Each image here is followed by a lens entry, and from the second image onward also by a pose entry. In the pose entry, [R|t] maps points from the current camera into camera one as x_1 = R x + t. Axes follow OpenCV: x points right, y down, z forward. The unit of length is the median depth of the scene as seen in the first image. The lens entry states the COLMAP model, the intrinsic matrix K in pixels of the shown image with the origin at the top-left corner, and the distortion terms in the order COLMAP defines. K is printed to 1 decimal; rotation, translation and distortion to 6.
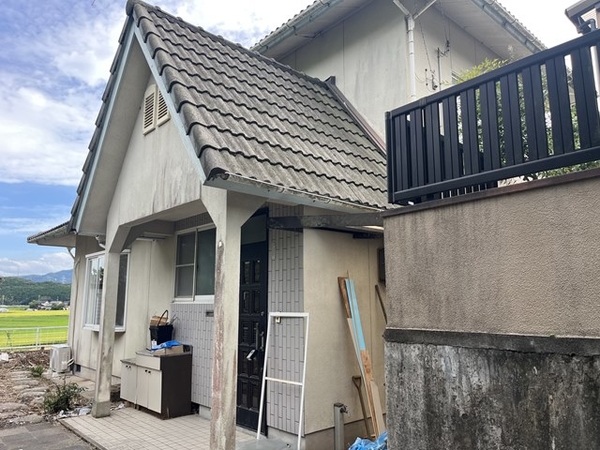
lens RADIAL K [[454.8, 0, 302.4], [0, 454.8, 226.7], [0, 0, 1]] dist [0.058703, -0.075964]
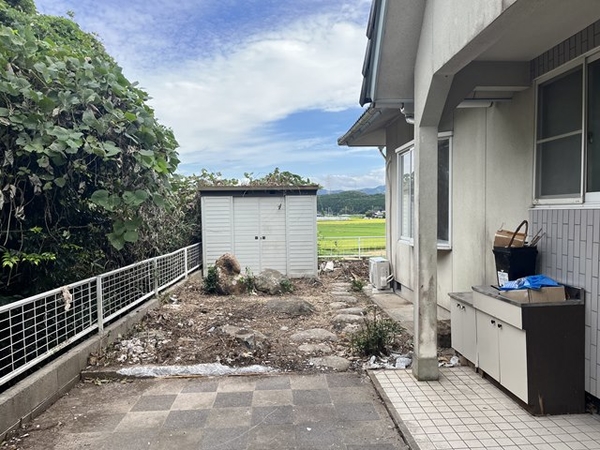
lens RADIAL K [[454.8, 0, 302.4], [0, 454.8, 226.7], [0, 0, 1]] dist [0.058703, -0.075964]
pose [[0.784813, 0.015247, -0.619545, -0.159044], [0.106174, 0.981609, 0.158655, 0.070568], [0.610570, -0.190294, 0.768761, 0.395132]]
